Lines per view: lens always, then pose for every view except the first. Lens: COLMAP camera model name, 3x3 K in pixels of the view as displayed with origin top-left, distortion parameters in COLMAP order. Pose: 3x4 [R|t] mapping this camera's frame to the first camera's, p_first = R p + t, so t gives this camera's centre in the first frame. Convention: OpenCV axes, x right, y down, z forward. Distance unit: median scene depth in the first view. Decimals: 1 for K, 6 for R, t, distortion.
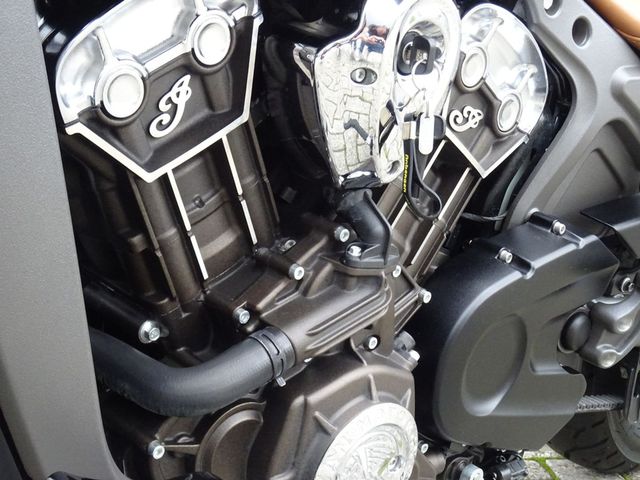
lens RADIAL K [[1042.9, 0, 320.0], [0, 1042.9, 240.0], [0, 0, 1]] dist [0.014583, -0.002960]
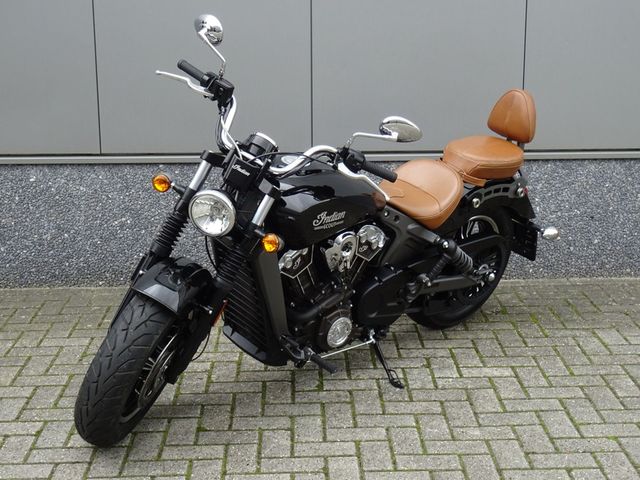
lens RADIAL K [[1042.9, 0, 320.0], [0, 1042.9, 240.0], [0, 0, 1]] dist [0.014583, -0.002960]
pose [[0.998300, -0.021821, -0.054038, 0.223987], [0.029212, 0.989717, 0.140022, -0.857480], [0.050427, -0.141362, 0.988673, -3.627855]]
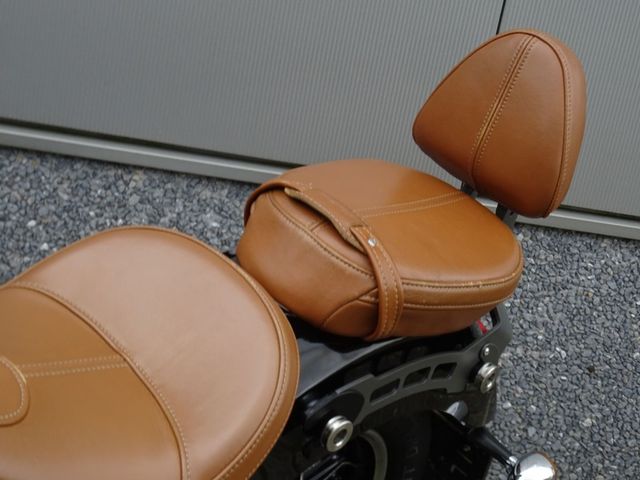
lens RADIAL K [[1042.9, 0, 320.0], [0, 1042.9, 240.0], [0, 0, 1]] dist [0.014583, -0.002960]
pose [[0.985698, 0.135920, 0.099630, 0.455913], [-0.152898, 0.969898, 0.189527, -0.805353], [-0.070871, -0.202050, 0.976808, -0.666549]]
